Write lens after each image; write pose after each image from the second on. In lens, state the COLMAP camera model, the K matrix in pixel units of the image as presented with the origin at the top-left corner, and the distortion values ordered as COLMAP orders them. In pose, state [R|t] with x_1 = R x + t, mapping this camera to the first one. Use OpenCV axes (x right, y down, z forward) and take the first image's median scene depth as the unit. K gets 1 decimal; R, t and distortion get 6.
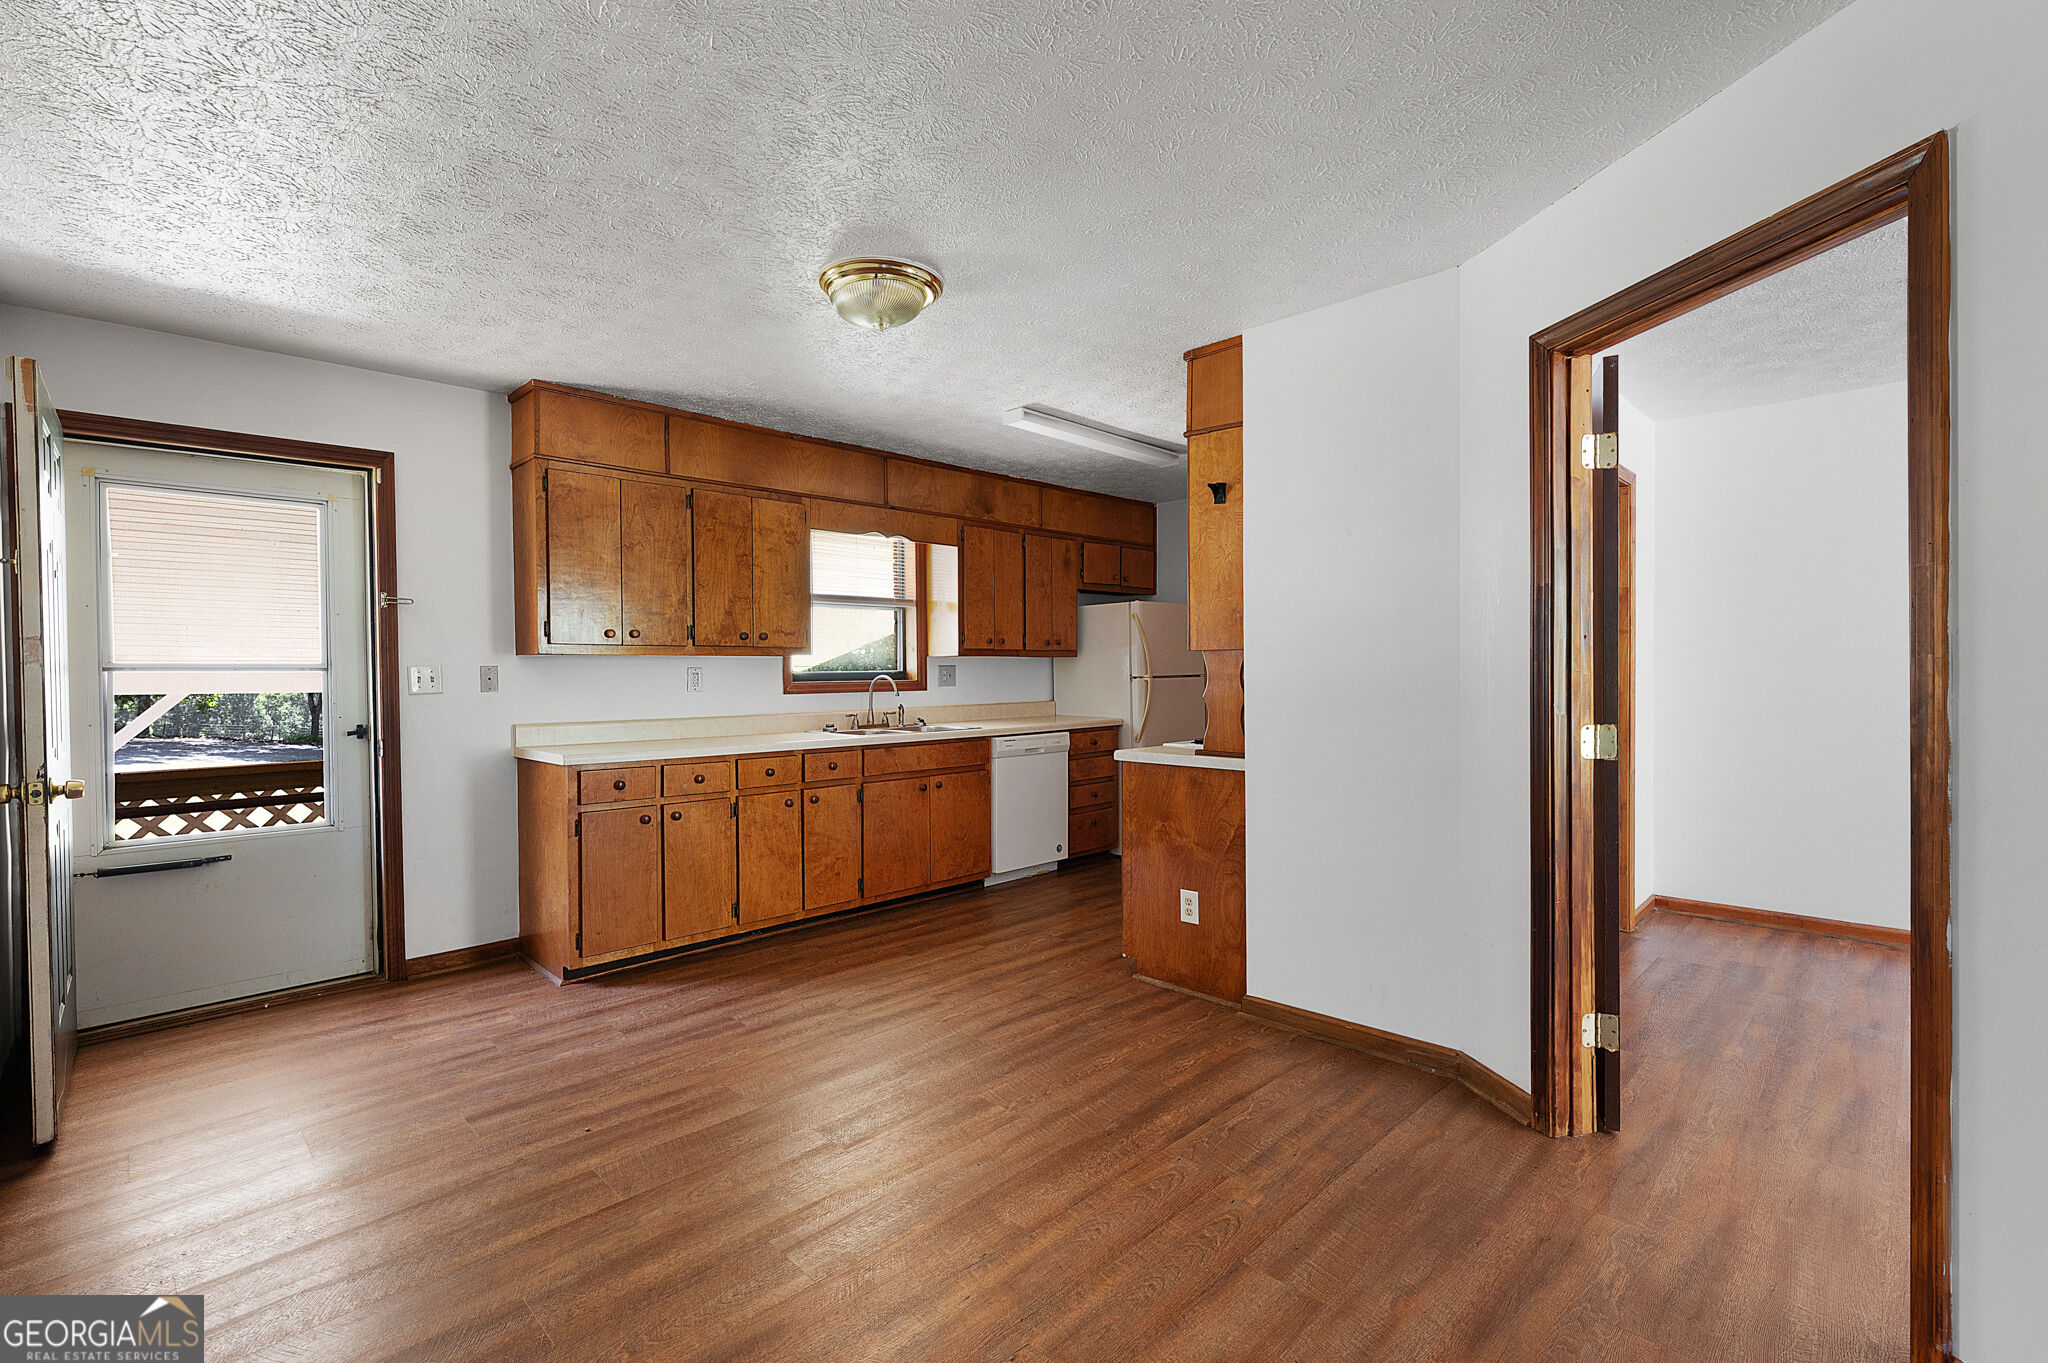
lens RADIAL K [[922.0, 0, 1026.2], [0, 922.0, 677.2], [0, 0, 1]] dist [0.001274, -0.000274]
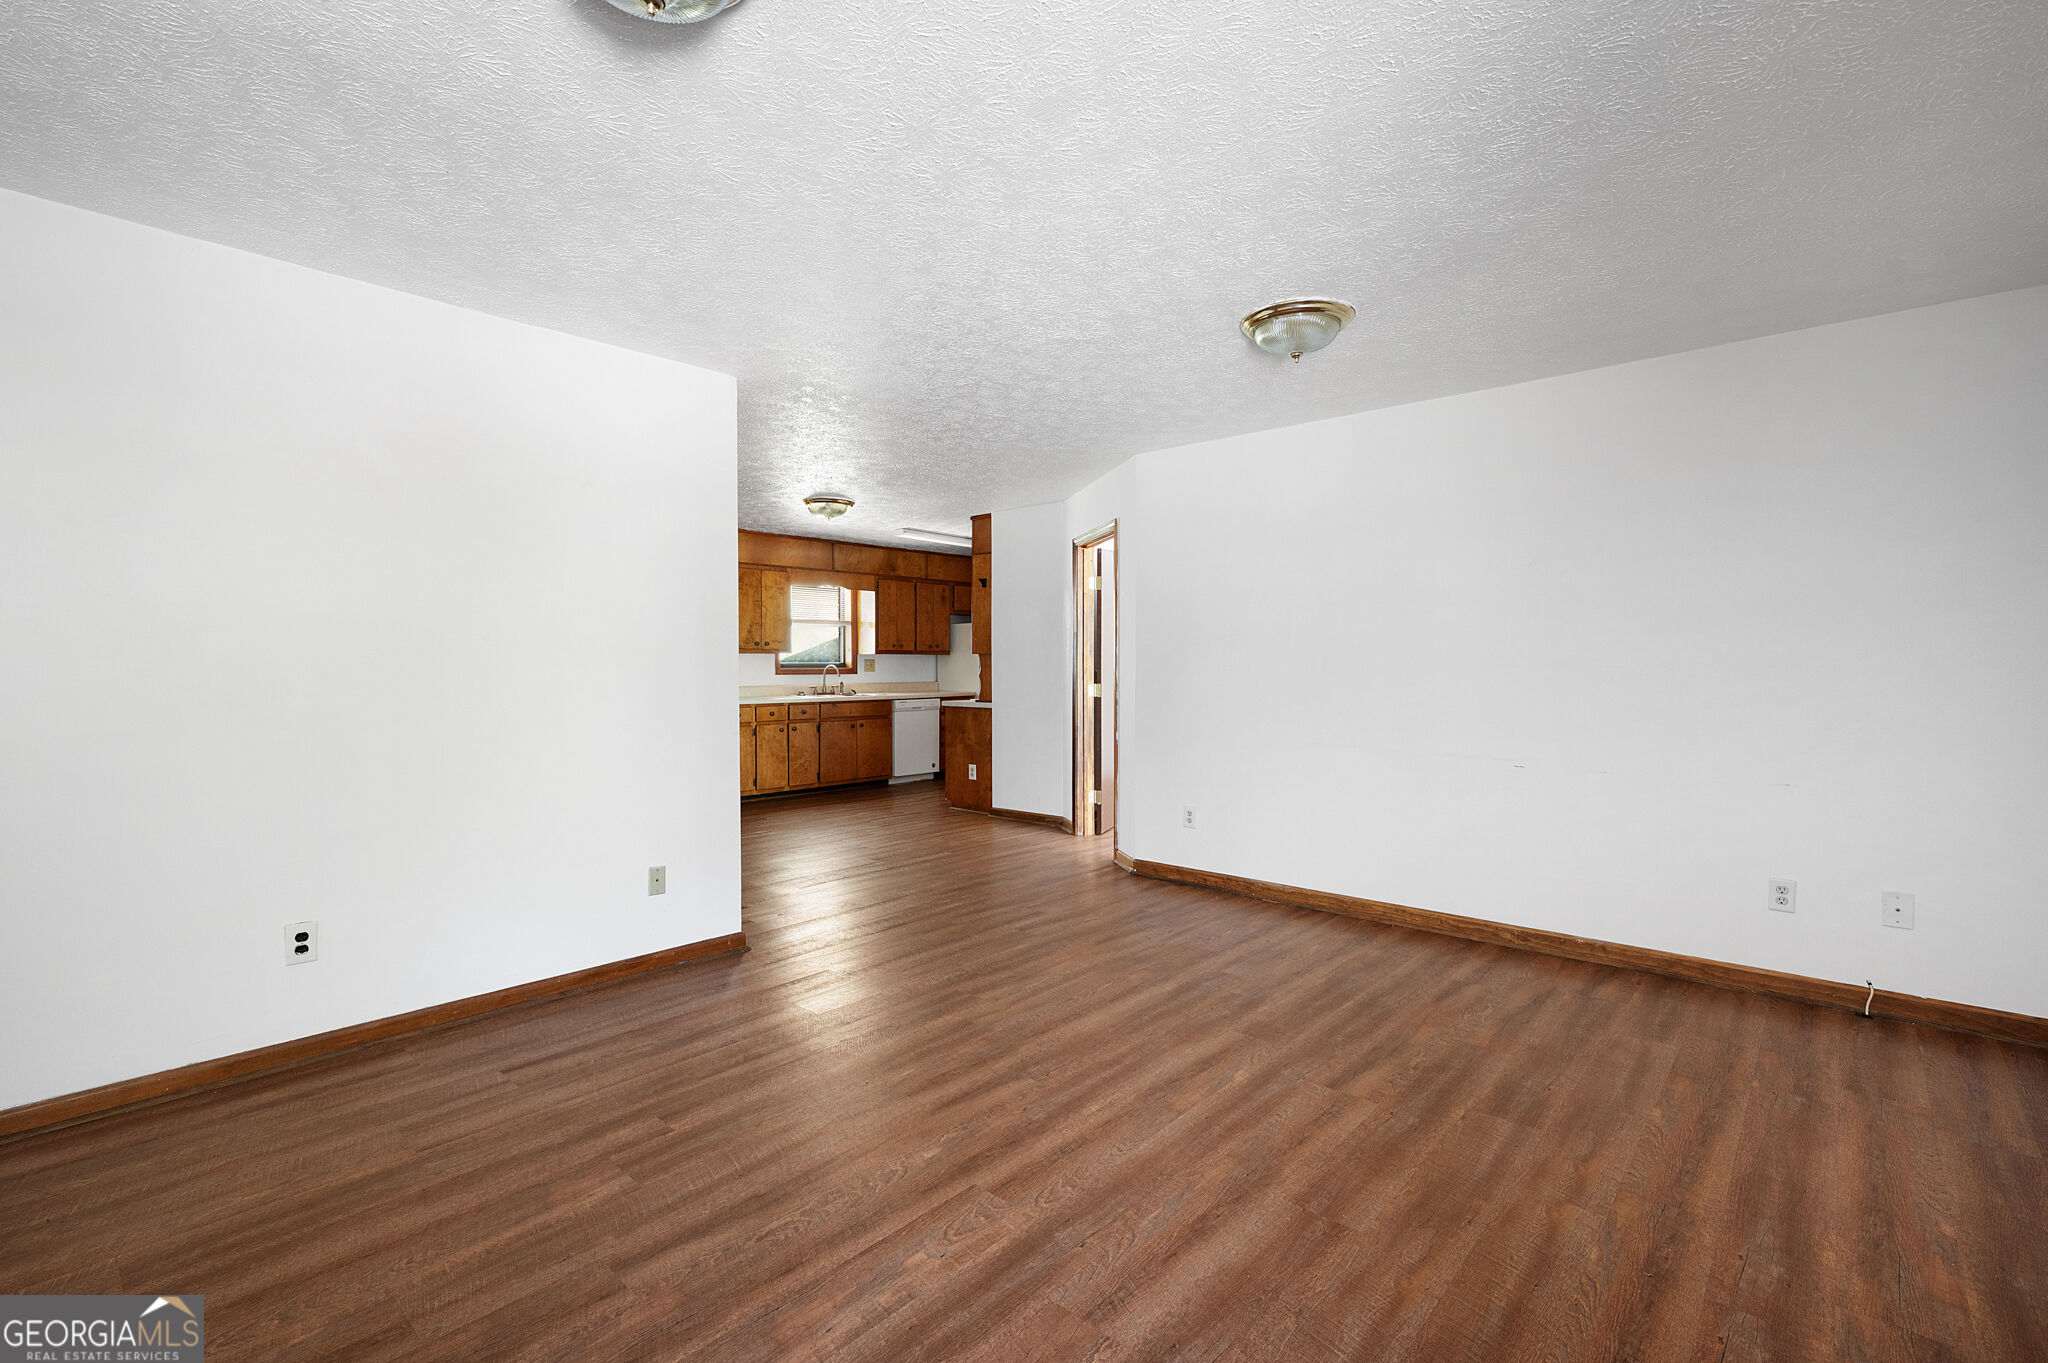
lens RADIAL K [[922.0, 0, 1035.0], [0, 922.0, 687.7], [0, 0, 1]] dist [0.001274, -0.000274]
pose [[0.998354, 0.005694, 0.057062, 0.152171], [-0.006813, 0.999788, 0.019422, 0.005517], [-0.056939, -0.019779, 0.998182, -0.893862]]
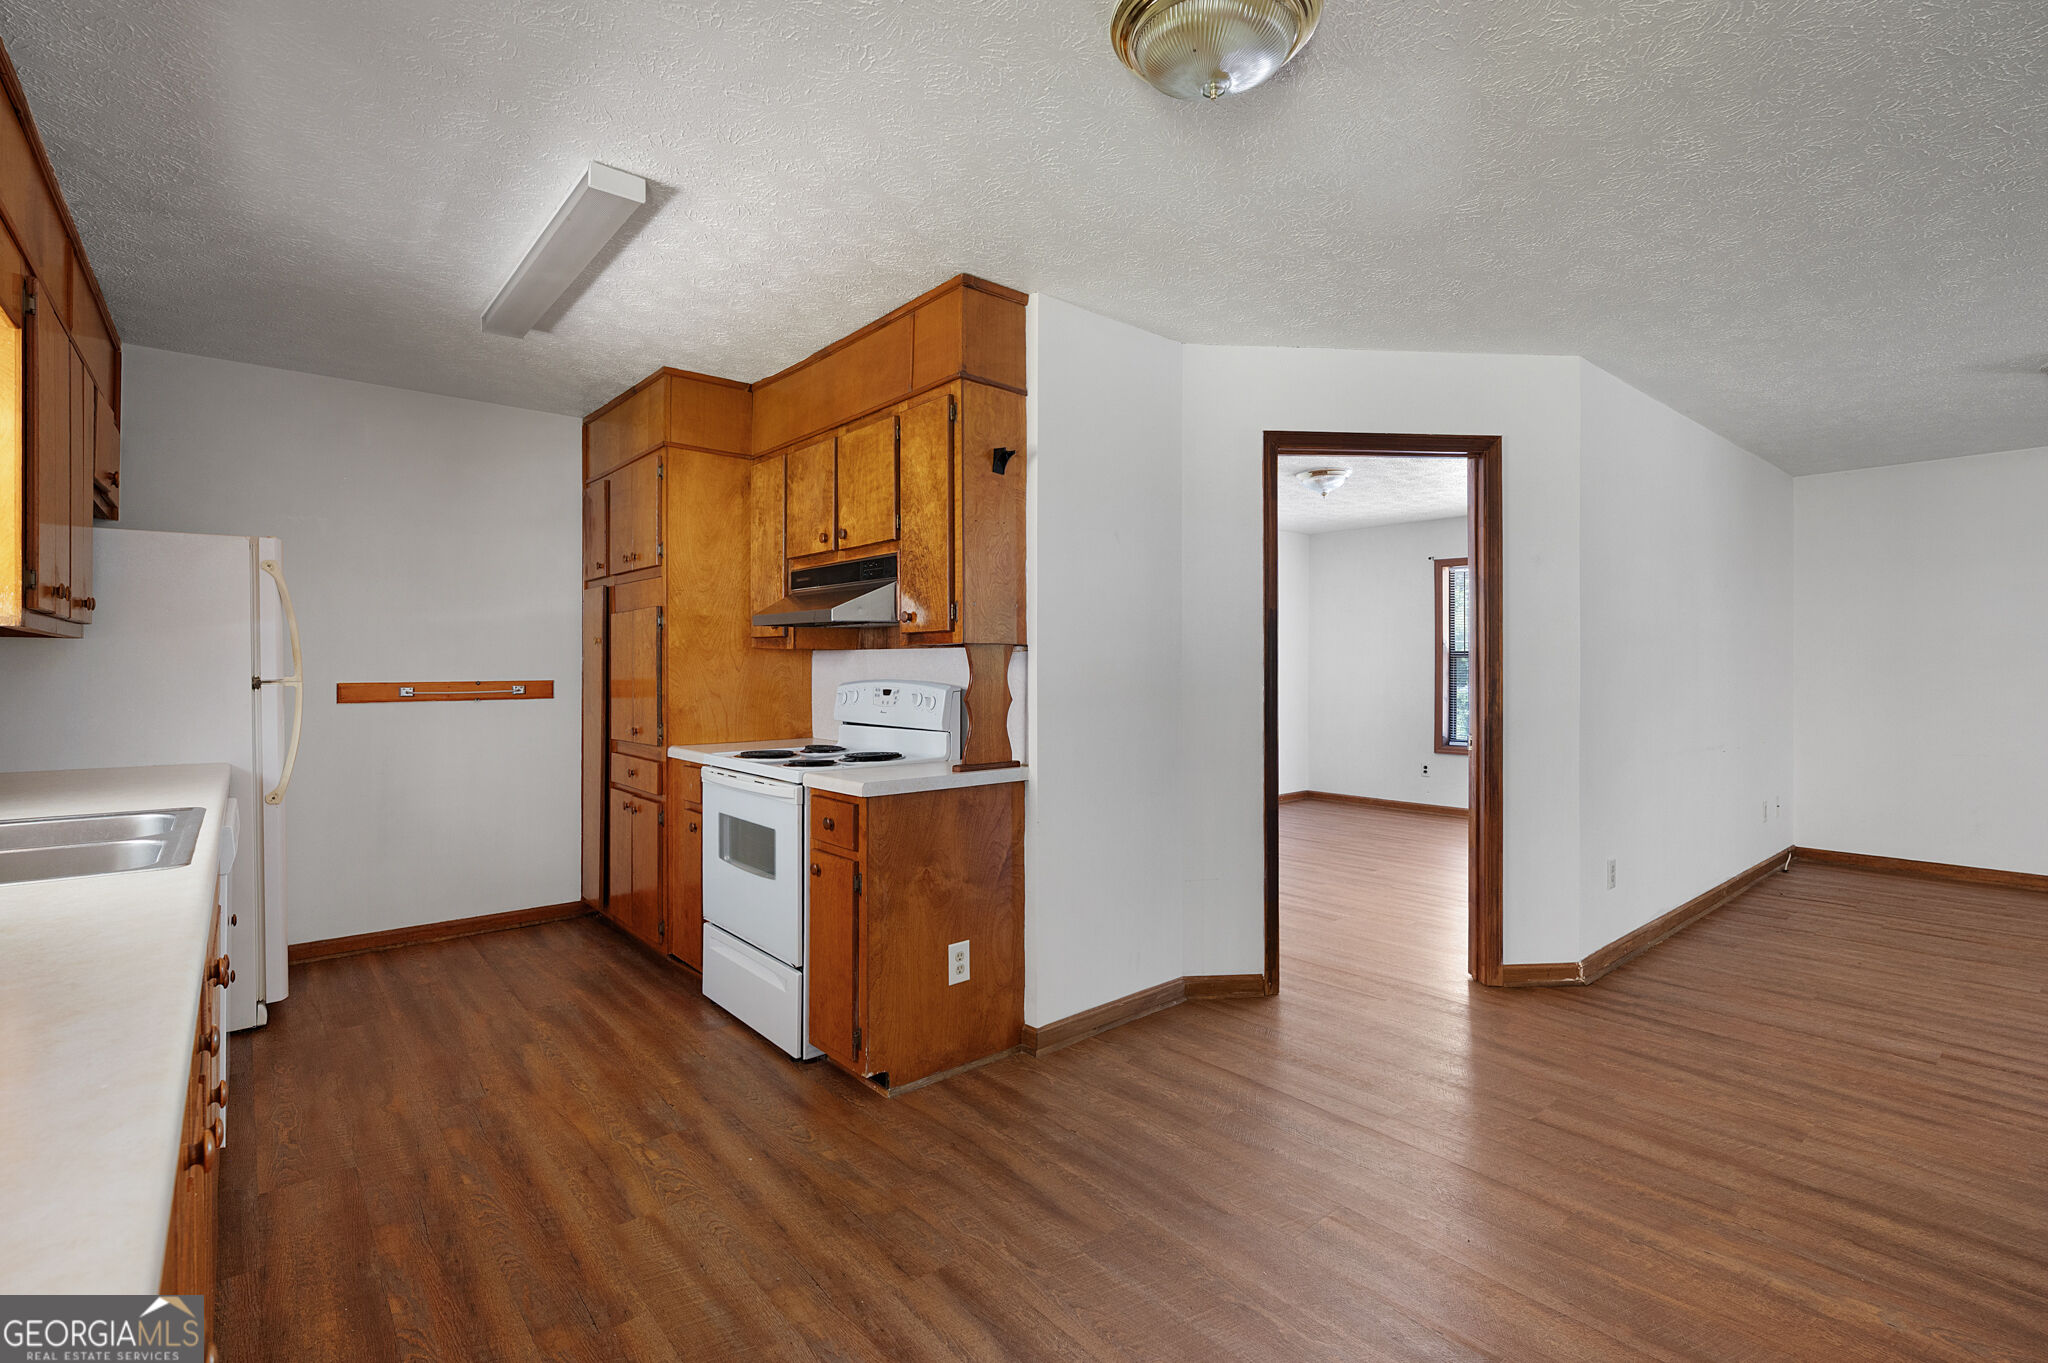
lens RADIAL K [[922.0, 0, 1031.4], [0, 922.0, 666.2], [0, 0, 1]] dist [0.001274, -0.000274]
pose [[0.088132, 0.004595, 0.996098, -0.471968], [0.008985, 0.999945, -0.005408, -0.003108], [-0.996068, 0.009426, 0.088086, 0.660393]]
